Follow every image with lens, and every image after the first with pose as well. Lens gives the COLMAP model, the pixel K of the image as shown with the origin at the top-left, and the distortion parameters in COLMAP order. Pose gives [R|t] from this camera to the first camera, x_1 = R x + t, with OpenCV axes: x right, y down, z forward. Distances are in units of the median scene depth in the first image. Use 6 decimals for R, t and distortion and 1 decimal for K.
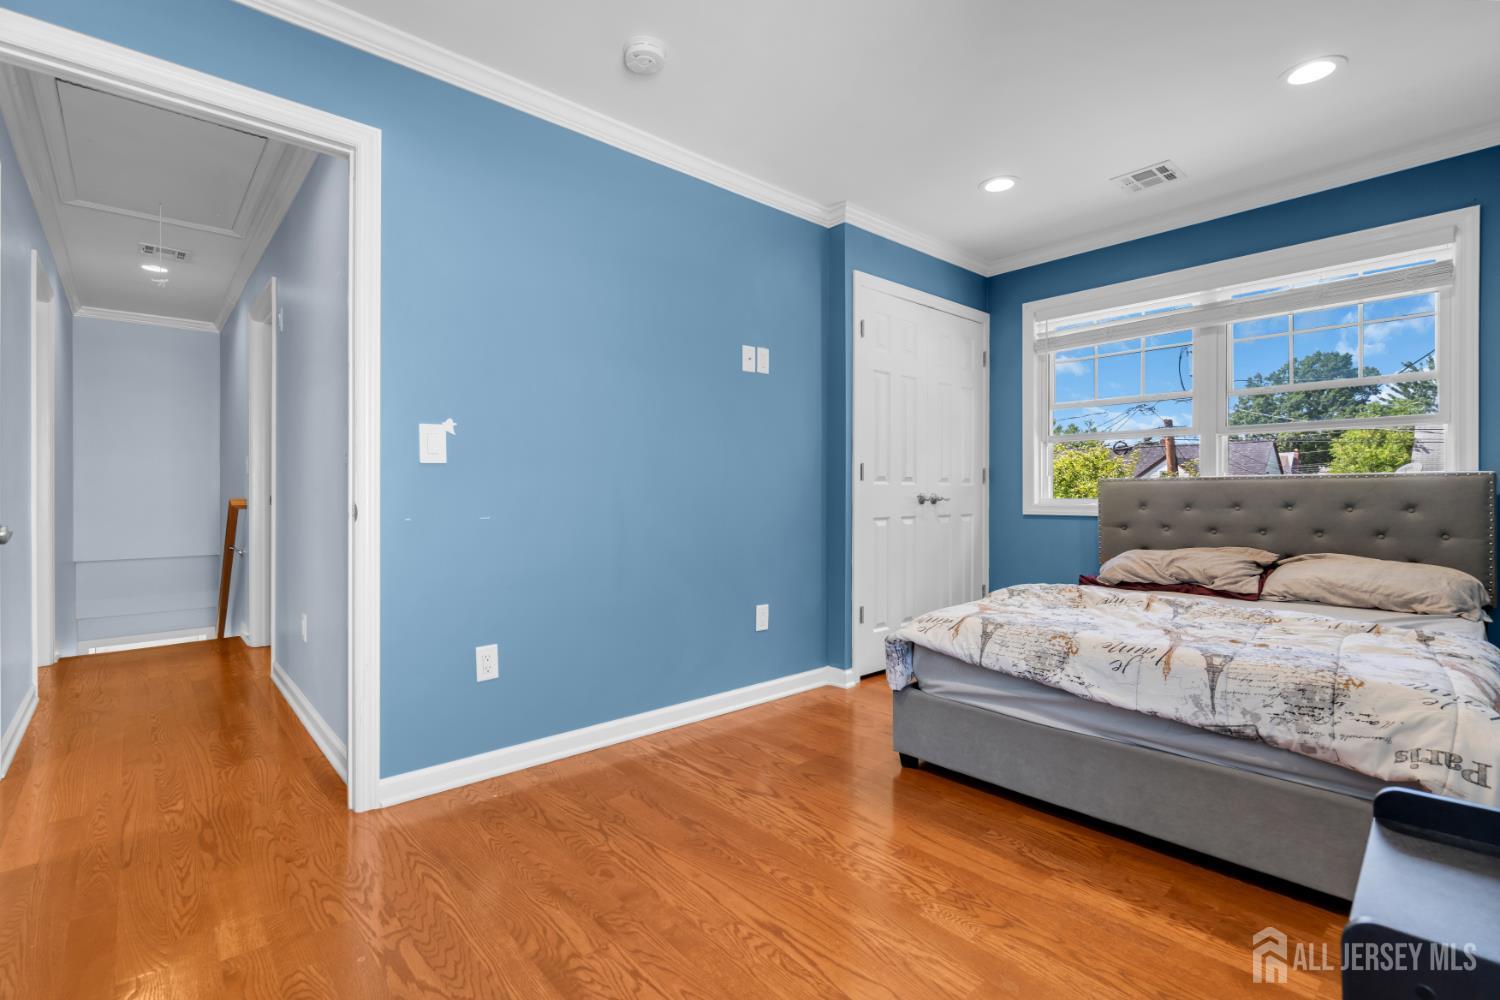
lens RADIAL K [[683.1, 0, 752.8], [0, 683.1, 493.7], [0, 0, 1]] dist [-0.007772, 0.003755]
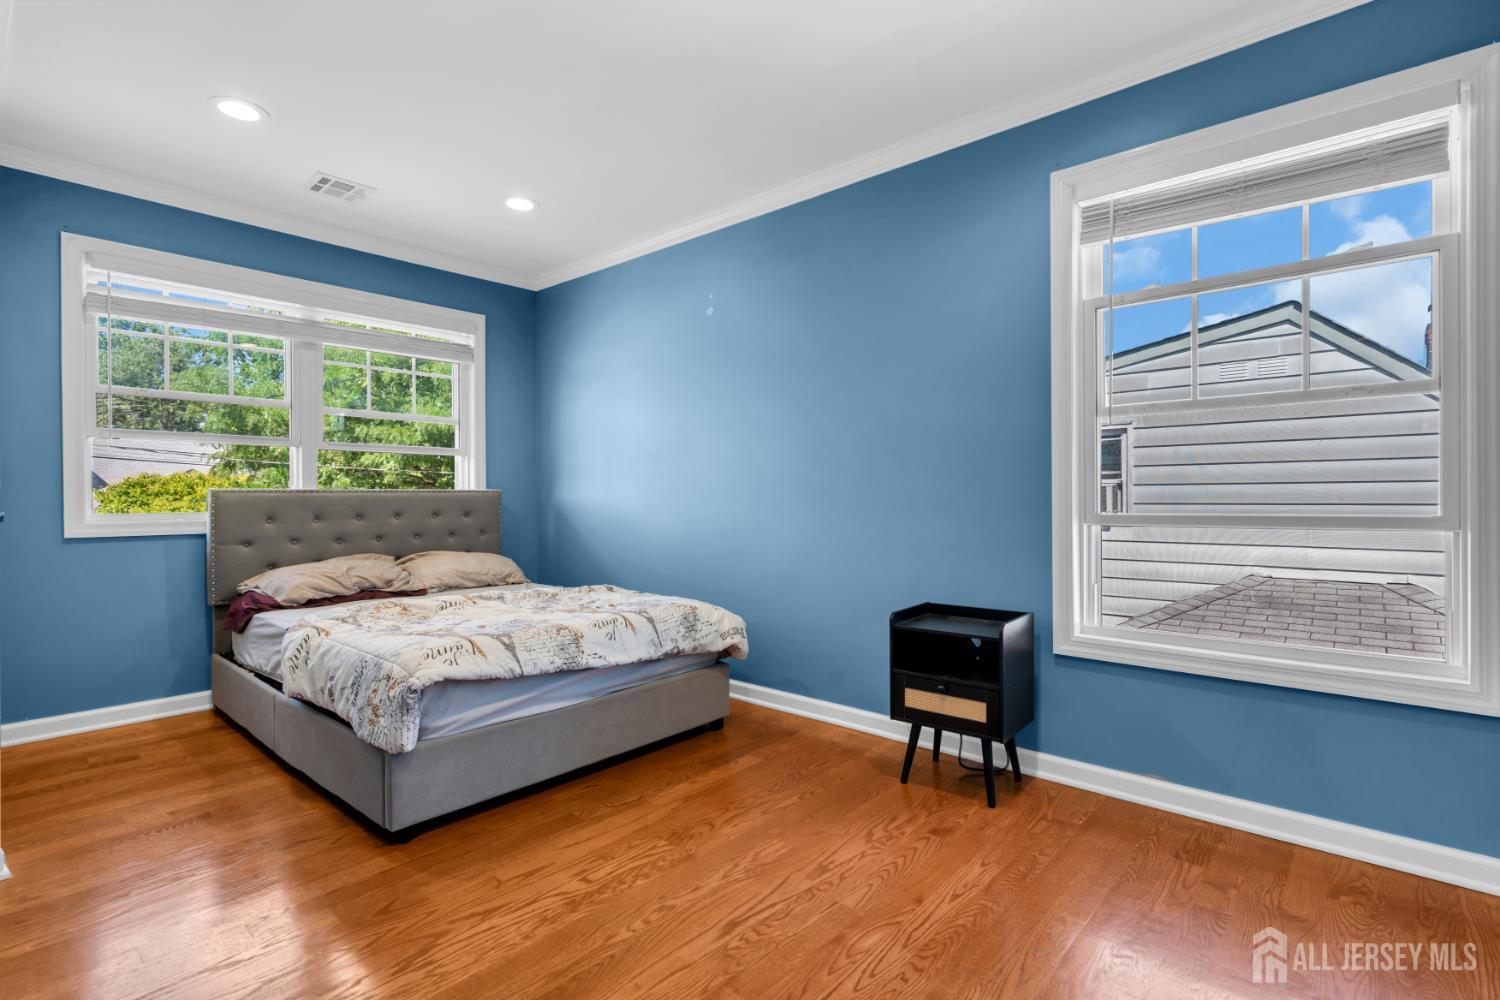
lens RADIAL K [[690.1, 0, 752.9], [0, 690.1, 501.4], [0, 0, 1]] dist [-0.010432, -0.000143]
pose [[-0.098665, -0.001443, 0.995120, -0.737683], [0.006494, 0.999977, 0.002094, -0.007585], [-0.995099, 0.006669, -0.098654, 0.775468]]
